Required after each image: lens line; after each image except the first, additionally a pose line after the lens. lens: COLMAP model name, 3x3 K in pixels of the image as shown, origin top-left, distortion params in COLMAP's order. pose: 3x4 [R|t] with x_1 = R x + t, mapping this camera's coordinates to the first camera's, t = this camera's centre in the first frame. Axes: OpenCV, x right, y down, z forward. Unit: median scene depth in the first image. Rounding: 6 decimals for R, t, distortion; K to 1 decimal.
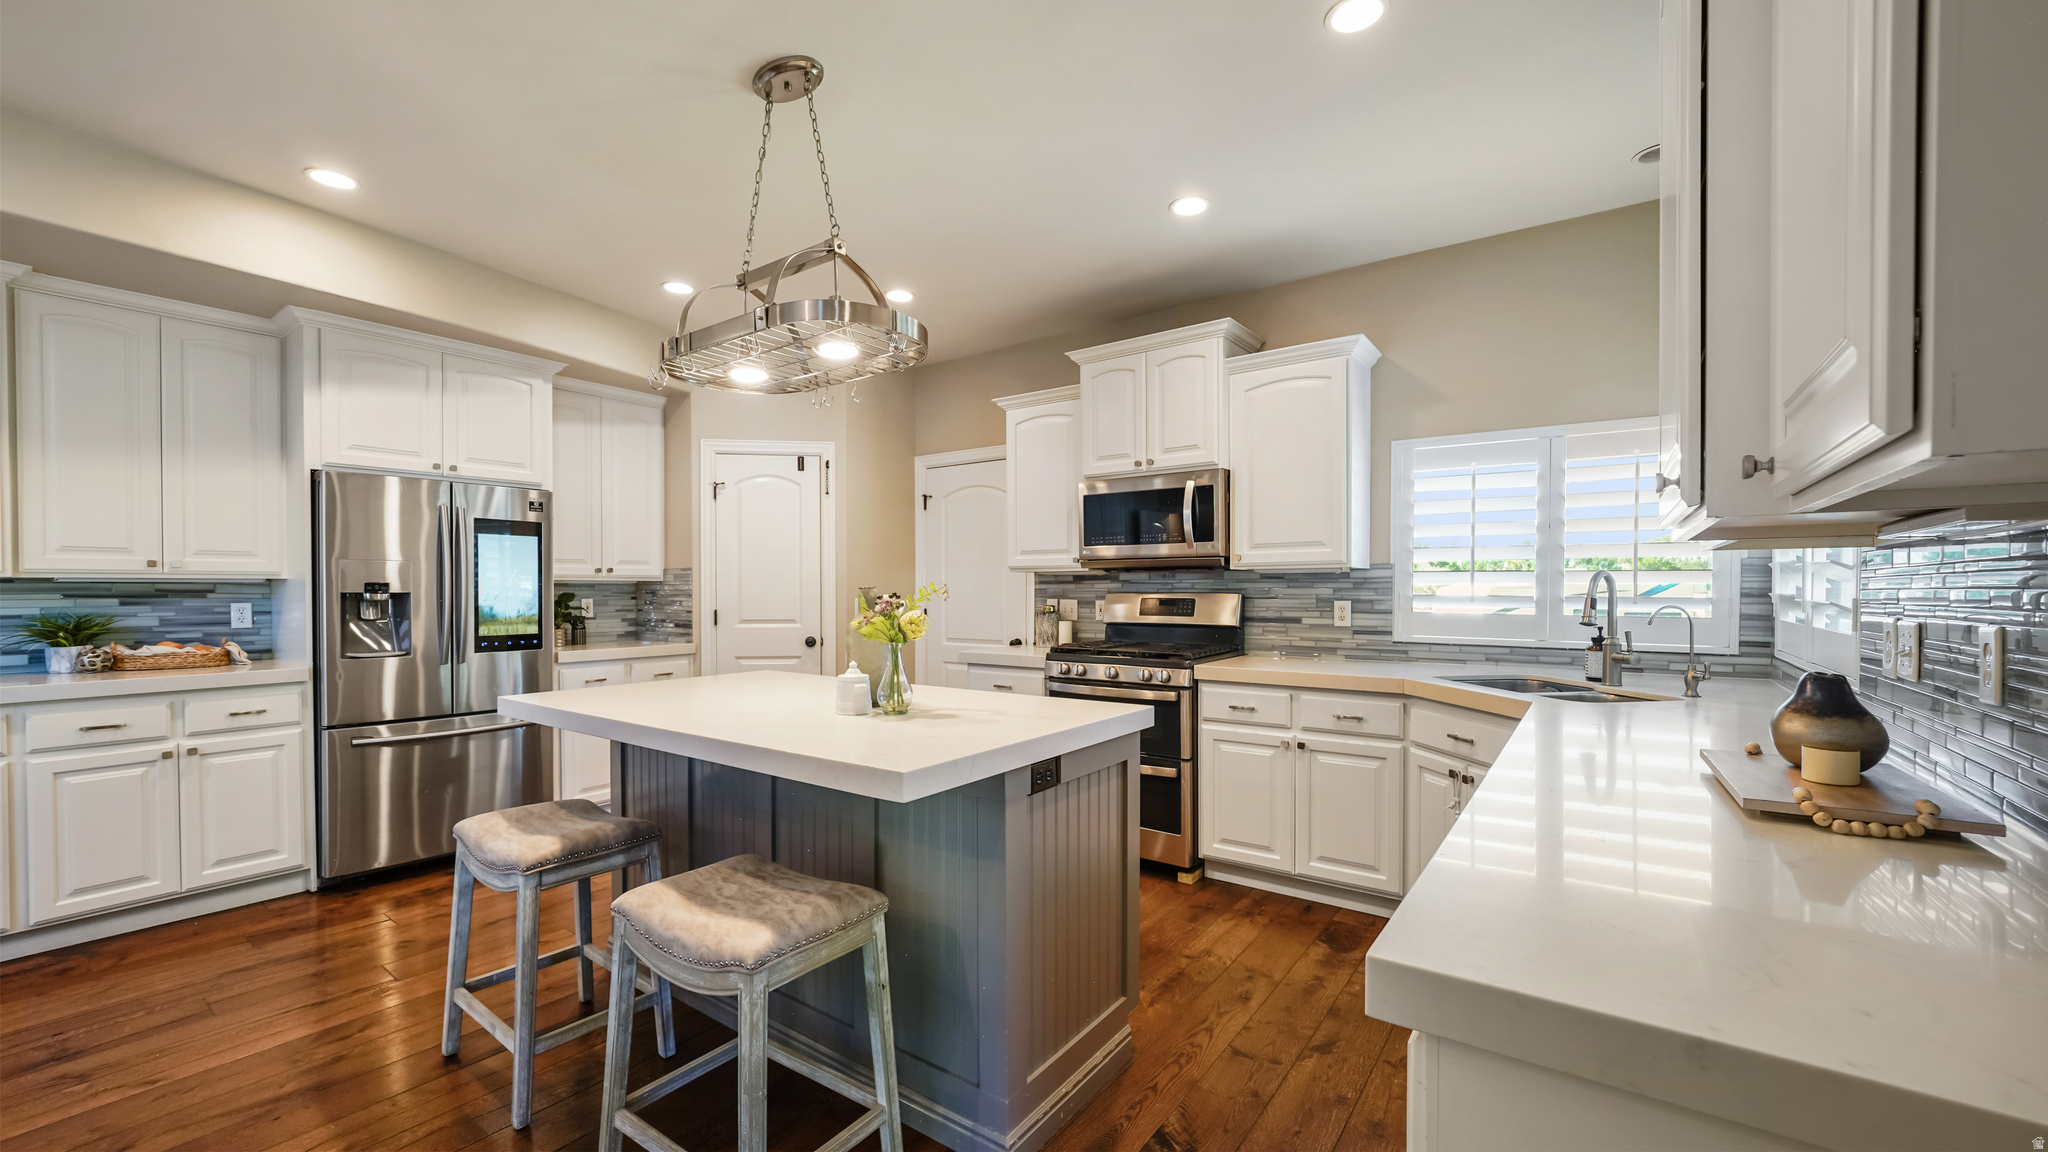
lens RADIAL K [[779.6, 0, 1033.1], [0, 779.6, 605.2], [0, 0, 1]] dist [-0.013939, -0.000117]
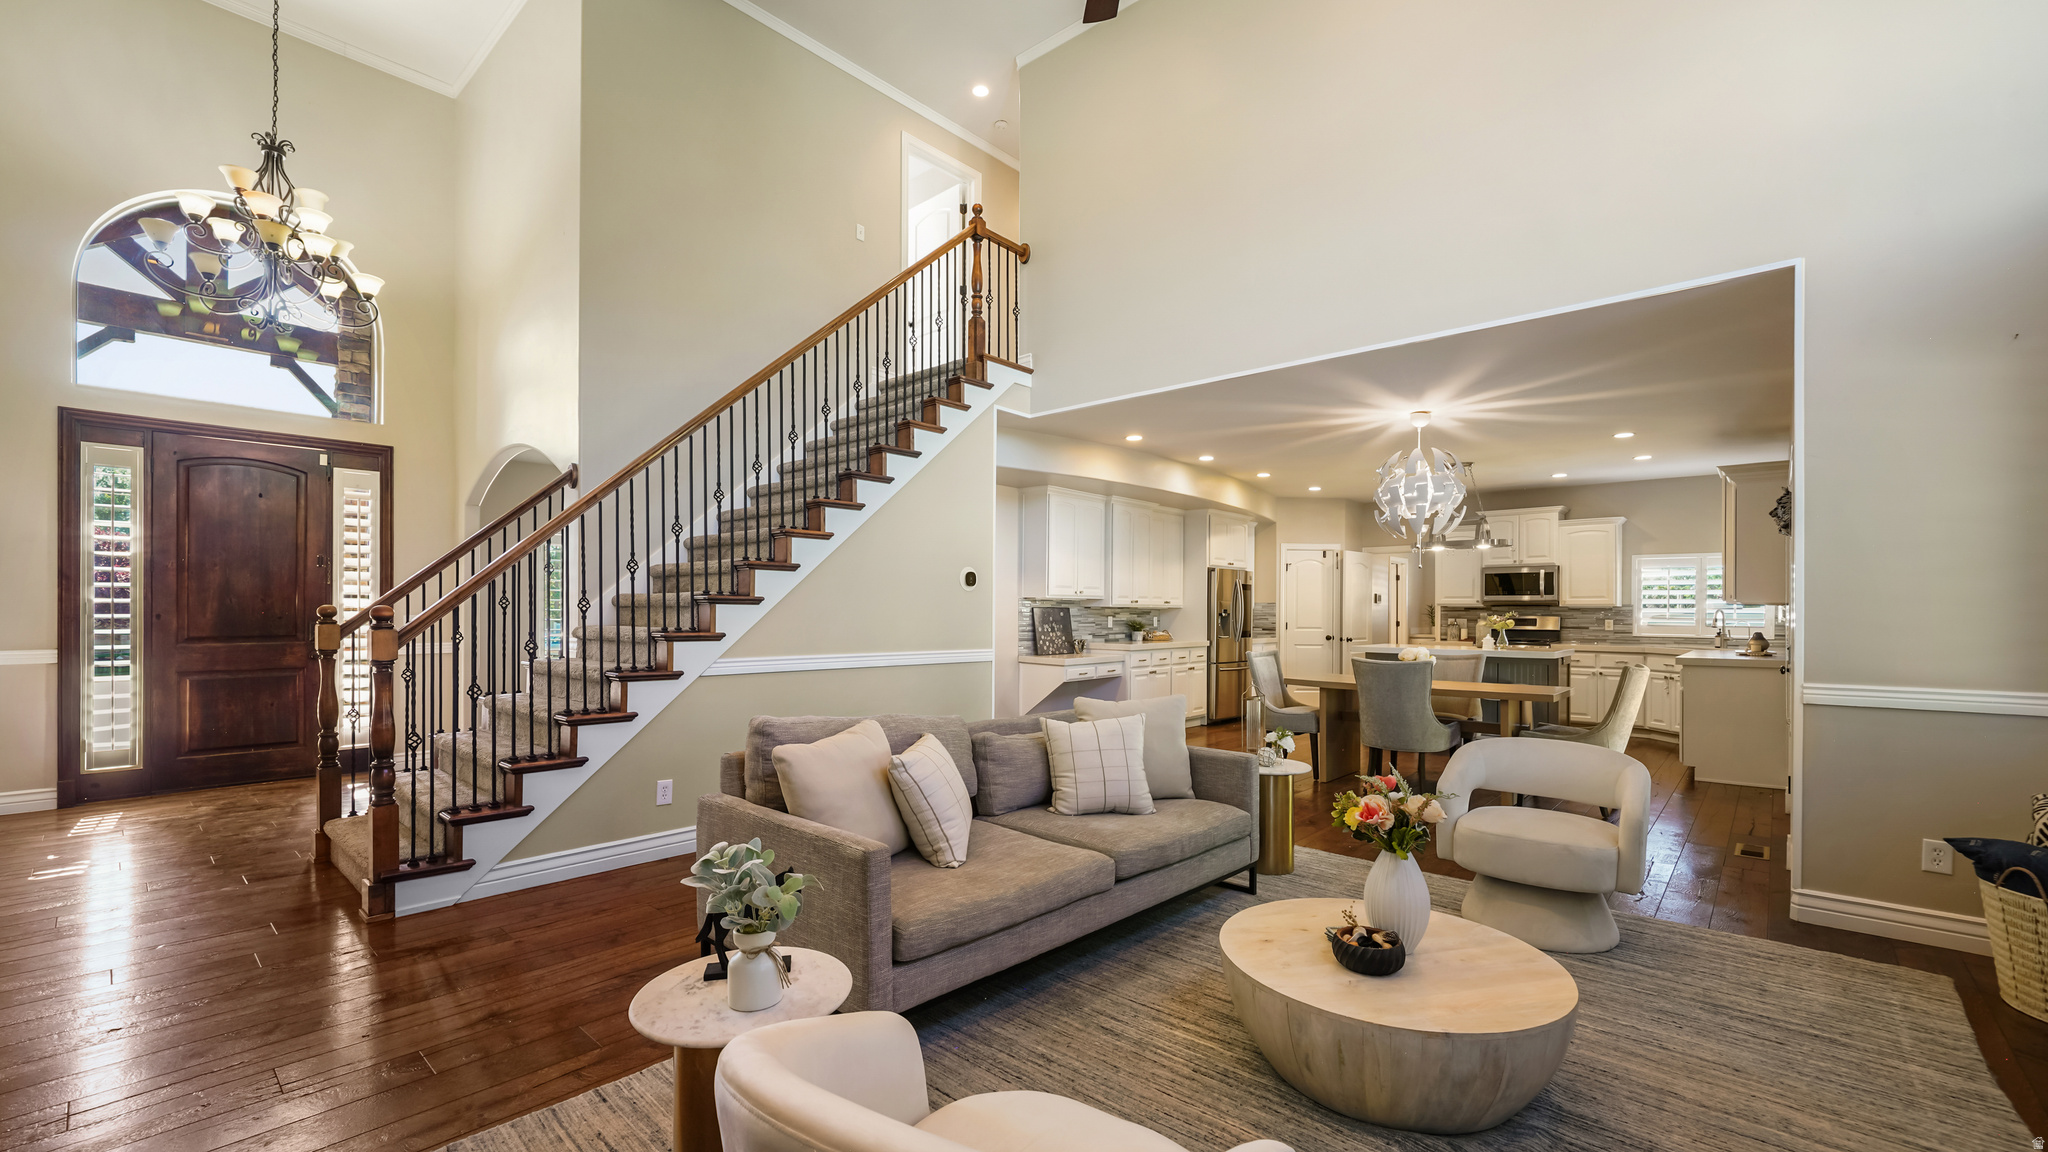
lens RADIAL K [[828.1, 0, 1032.0], [0, 828.1, 616.8], [0, 0, 1]] dist [0.000420, -0.000017]
pose [[0.994859, 0.007755, -0.100969, -1.120685], [-0.009095, 0.999877, -0.012816, 0.034354], [0.100857, 0.013668, 0.994807, -1.734029]]
